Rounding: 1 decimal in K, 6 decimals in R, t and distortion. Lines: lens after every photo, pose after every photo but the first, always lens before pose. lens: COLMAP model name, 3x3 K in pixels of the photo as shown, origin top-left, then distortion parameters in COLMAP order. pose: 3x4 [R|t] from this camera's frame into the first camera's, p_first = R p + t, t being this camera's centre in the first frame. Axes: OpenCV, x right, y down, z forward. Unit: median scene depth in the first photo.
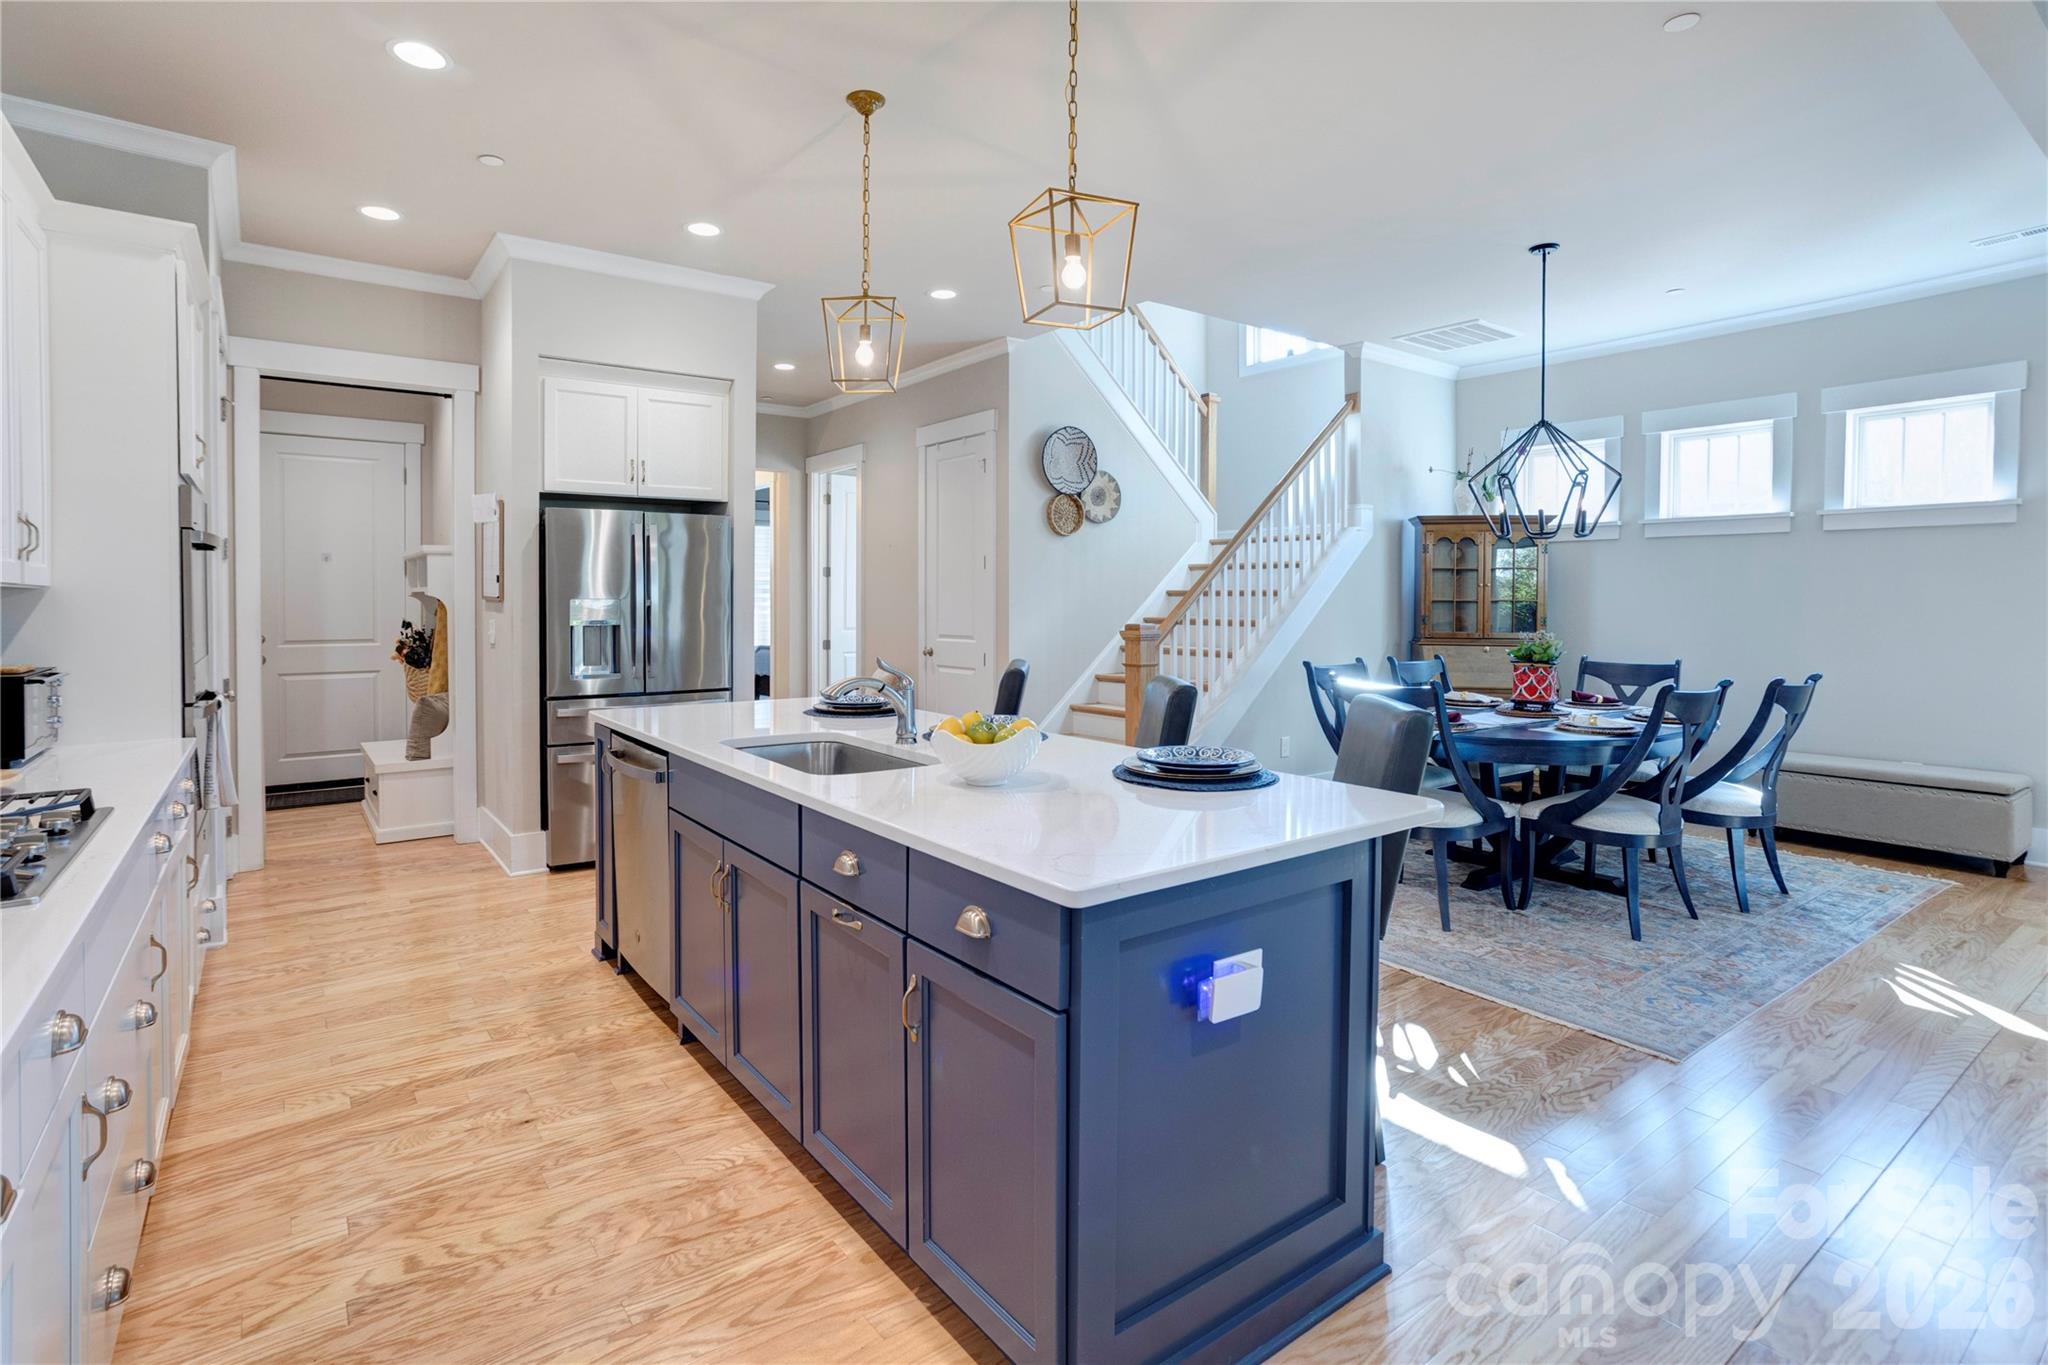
lens RADIAL K [[1001.1, 0, 1014.9], [0, 1001.1, 609.9], [0, 0, 1]] dist [-0.010988, 0.013437]
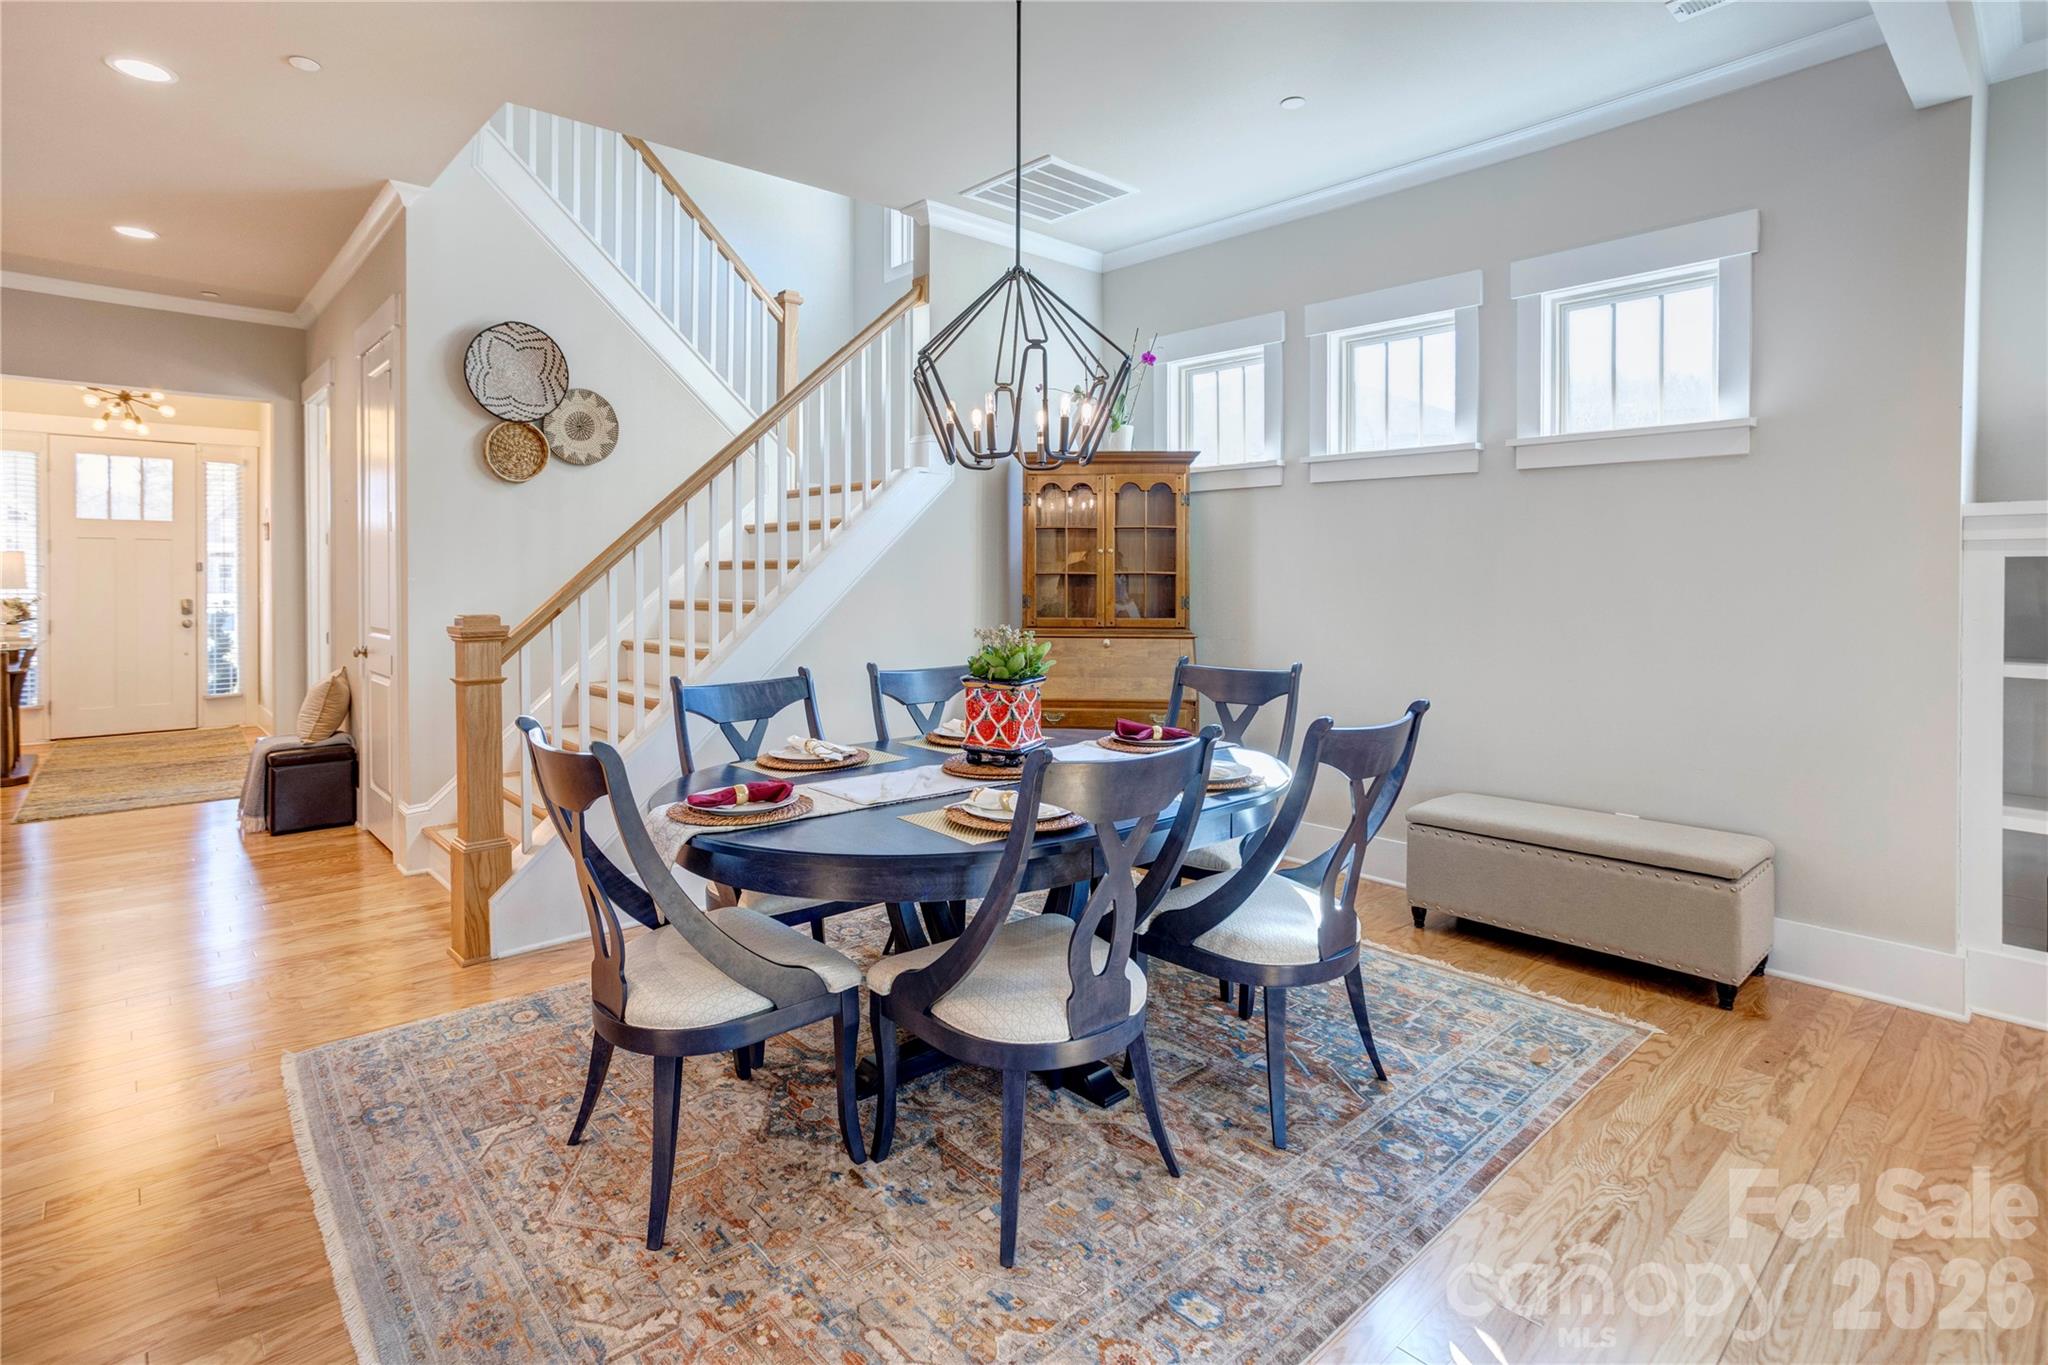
lens RADIAL K [[1047.3, 0, 1004.4], [0, 1047.3, 575.7], [0, 0, 1]] dist [-0.056828, 0.039728]
pose [[0.994704, -0.005207, 0.102646, 0.377955], [0.006262, 0.999931, -0.009956, -0.001809], [-0.102587, 0.010546, 0.994668, 0.326188]]
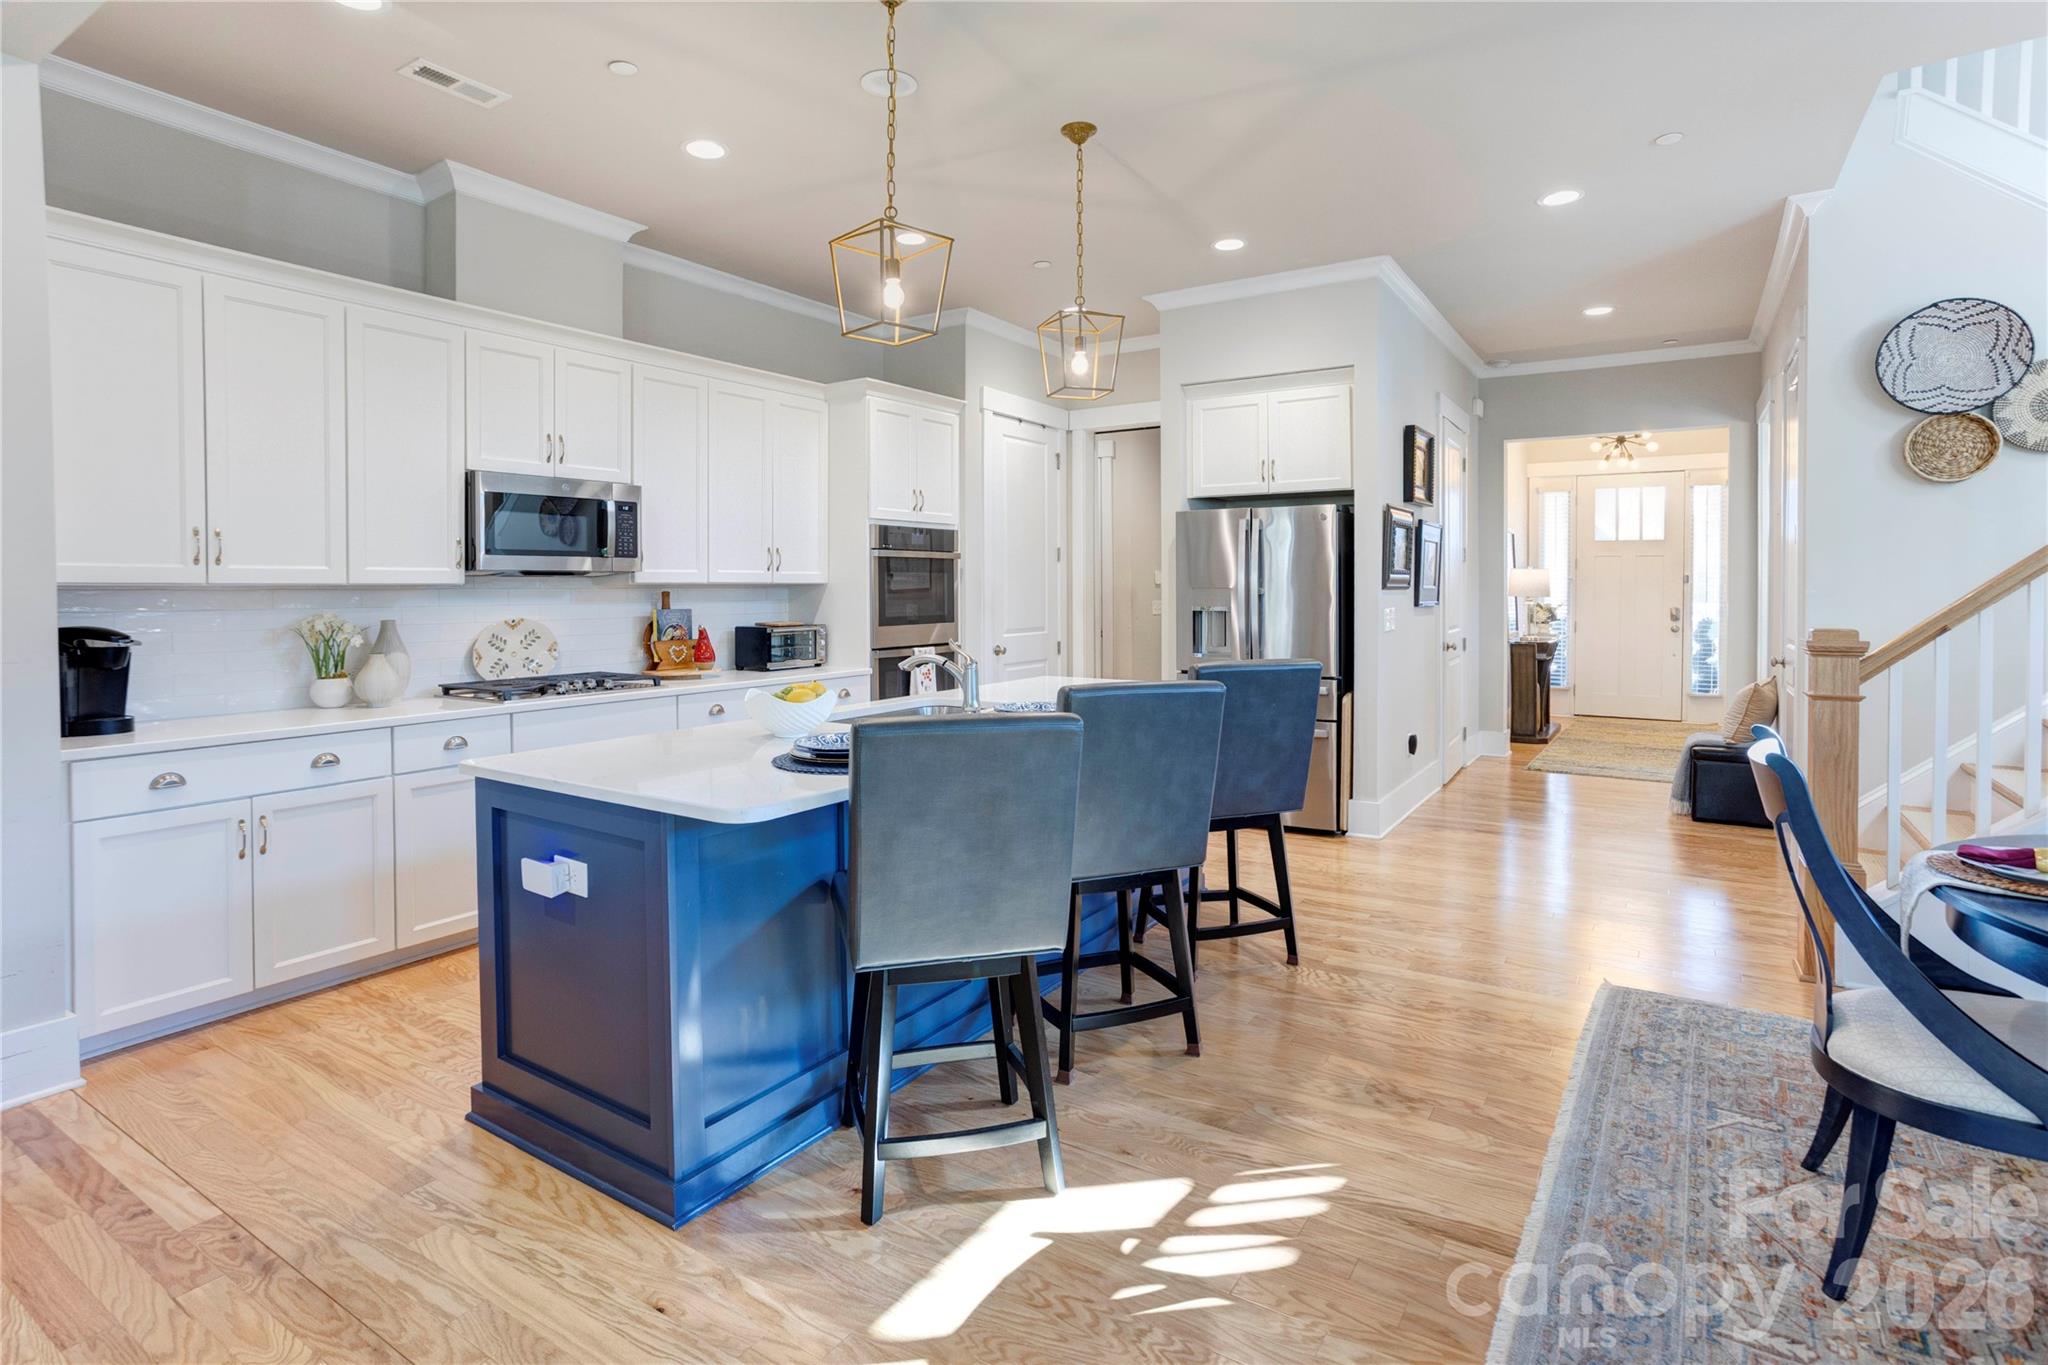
lens RADIAL K [[1004.5, 0, 1021.0], [0, 1004.5, 611.2], [0, 0, 1]] dist [-0.038308, 0.018099]
pose [[0.354426, 0.015694, -0.934953, 0.498353], [-0.004438, 0.999876, 0.015102, -0.003557], [0.935074, -0.001203, 0.354451, 0.328757]]
